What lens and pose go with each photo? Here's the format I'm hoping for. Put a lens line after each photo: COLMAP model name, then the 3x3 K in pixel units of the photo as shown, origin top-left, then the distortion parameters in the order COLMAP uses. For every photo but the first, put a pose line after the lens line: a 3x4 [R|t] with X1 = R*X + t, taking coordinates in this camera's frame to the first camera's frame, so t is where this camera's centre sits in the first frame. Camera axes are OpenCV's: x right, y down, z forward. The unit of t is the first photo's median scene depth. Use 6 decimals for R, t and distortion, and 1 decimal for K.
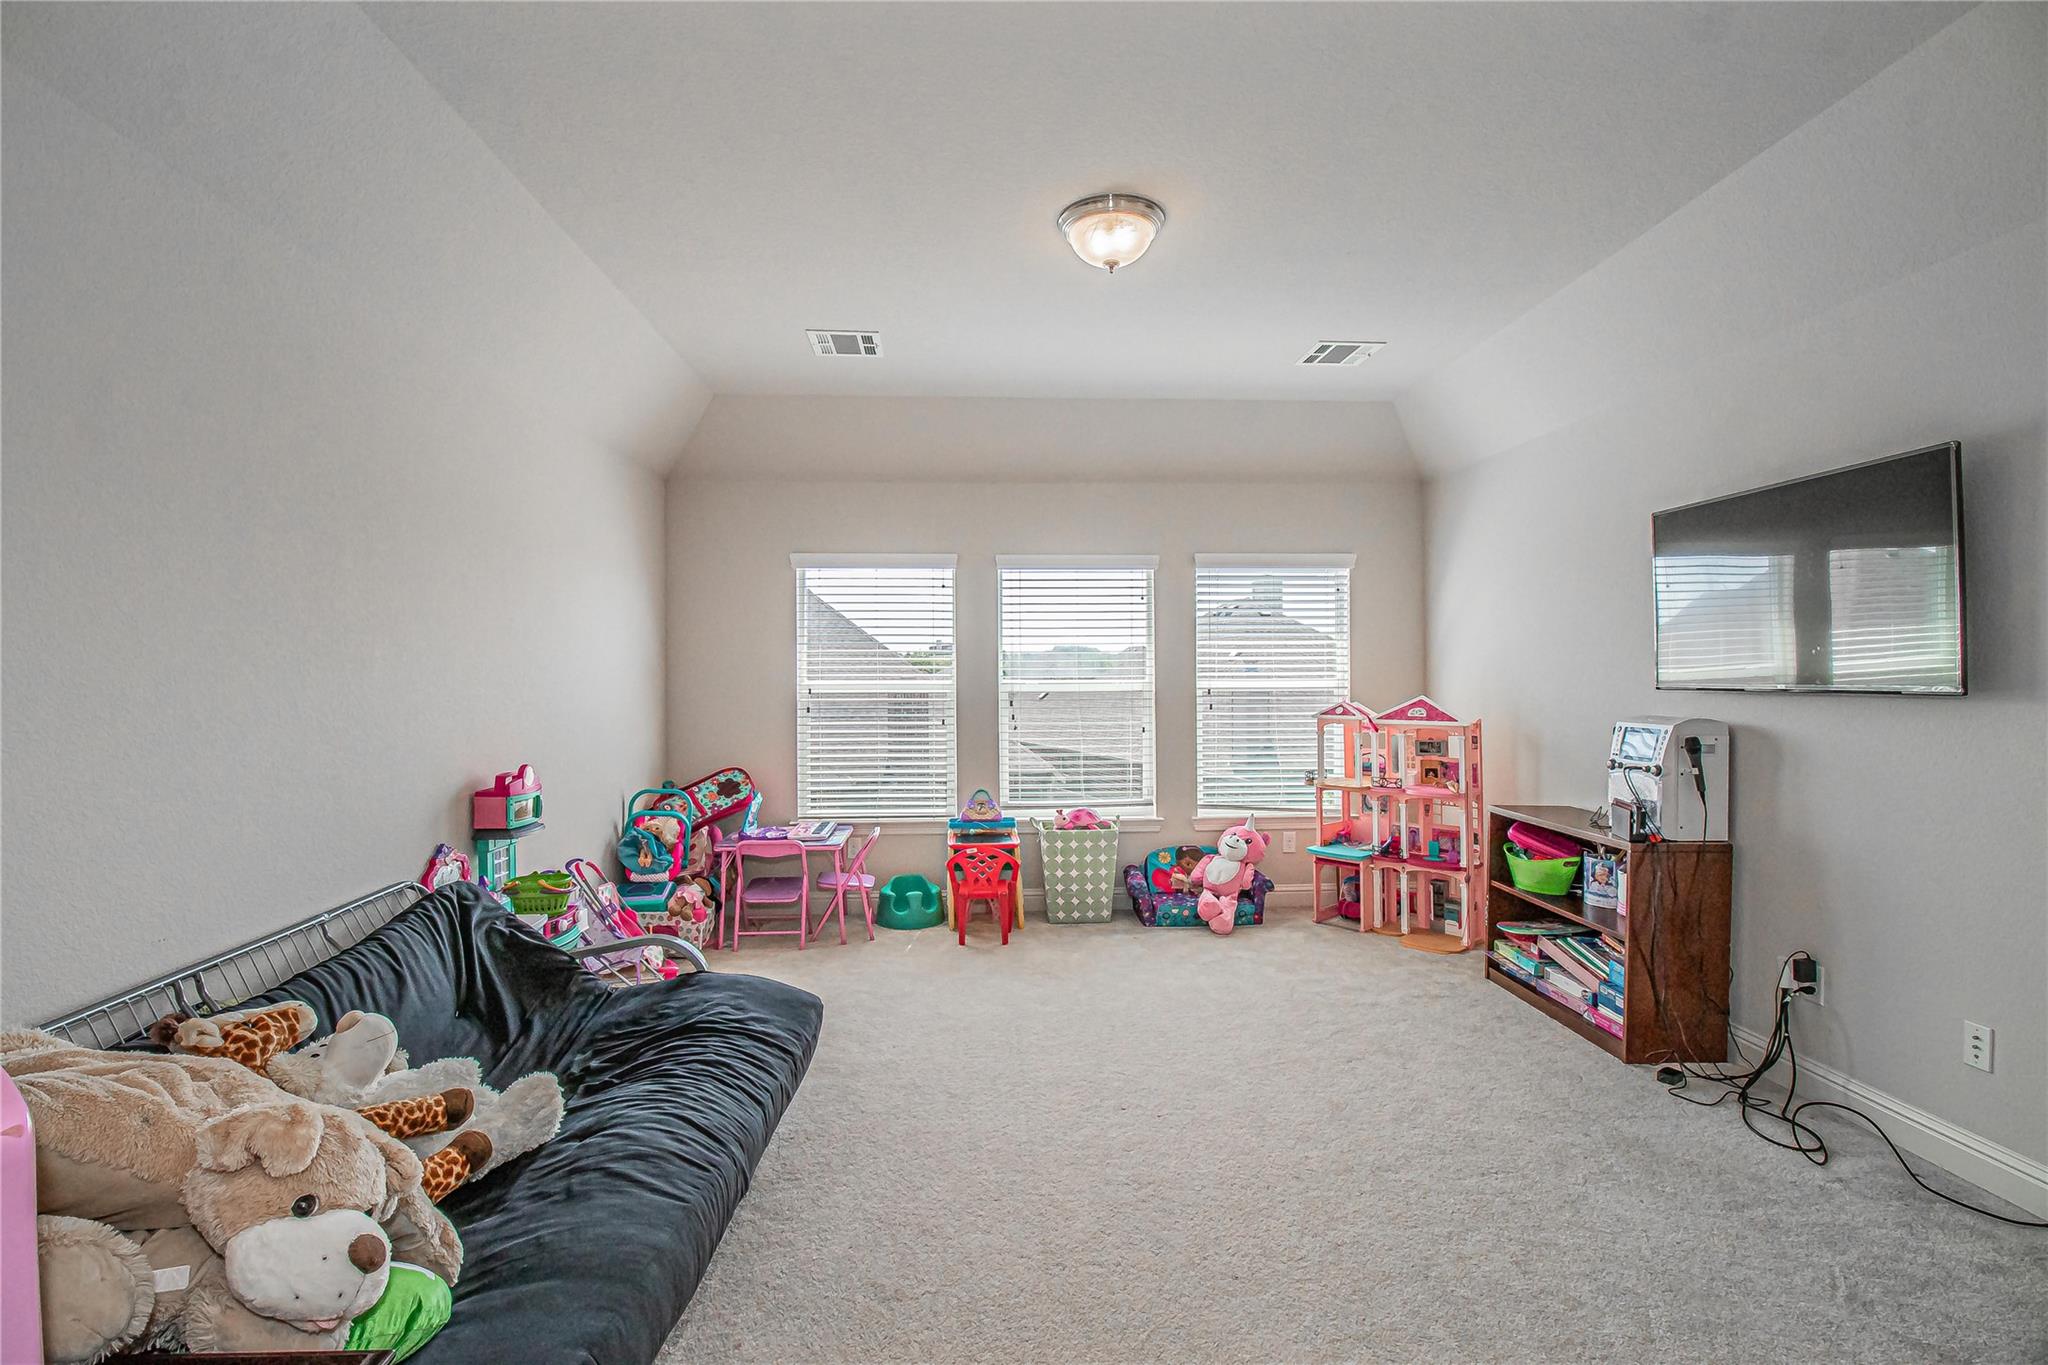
lens RADIAL K [[971.0, 0, 1024.2], [0, 971.0, 676.3], [0, 0, 1]] dist [0.001760, -0.016144]
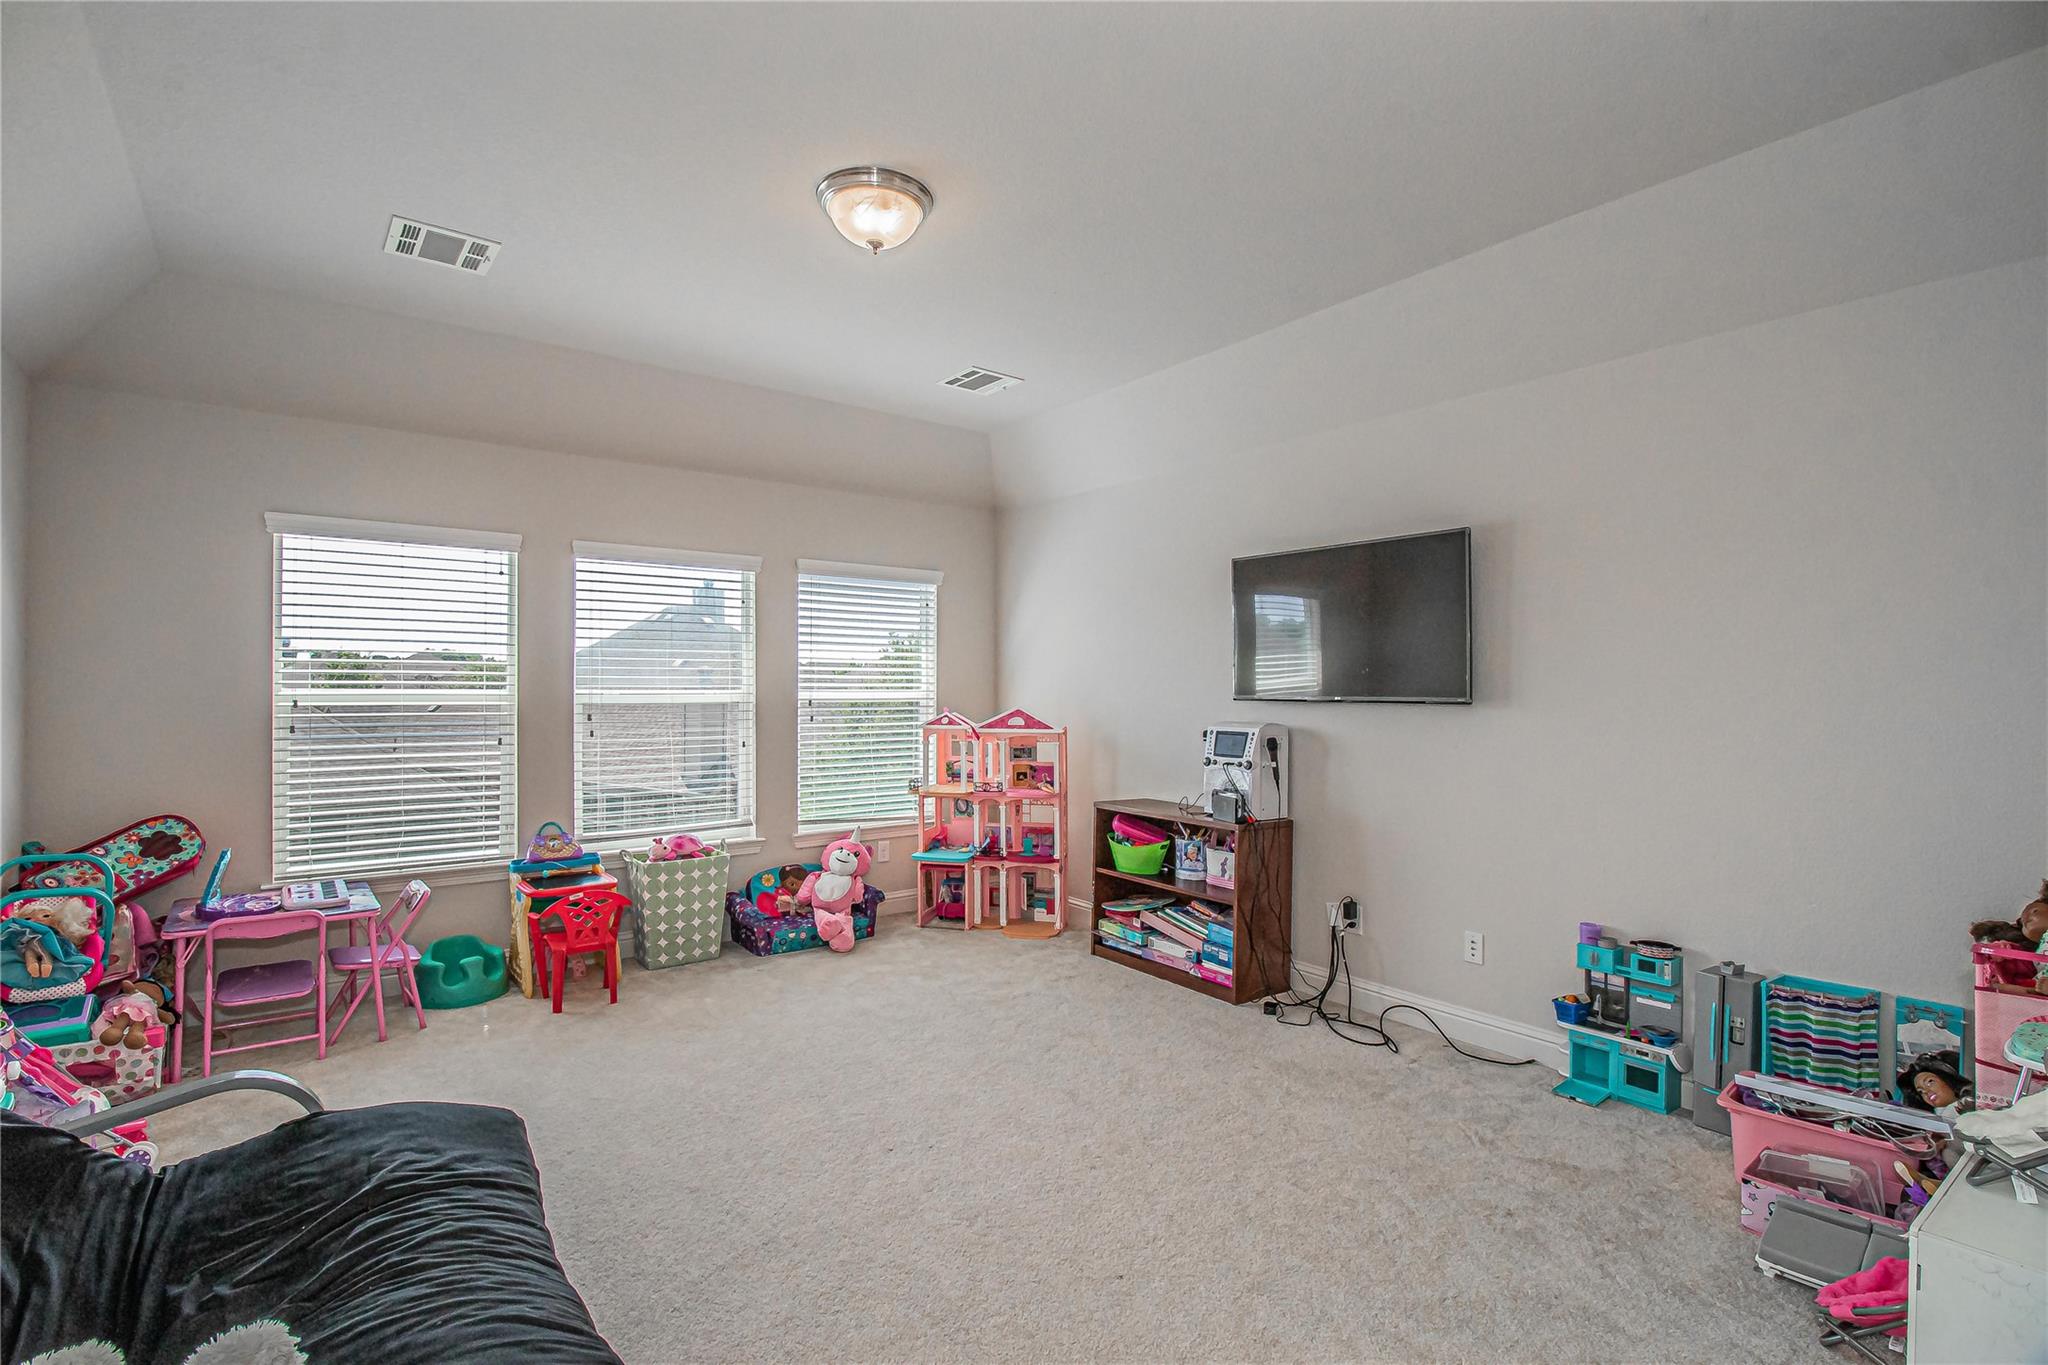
lens RADIAL K [[965.7, 0, 1024.0], [0, 965.7, 682.5], [0, 0, 1]] dist [0.002328, -0.015630]
pose [[0.816097, 0.009661, 0.577834, -0.215926], [-0.006737, 0.999951, -0.007203, 0.001248], [-0.577876, 0.001985, 0.816122, 0.107880]]
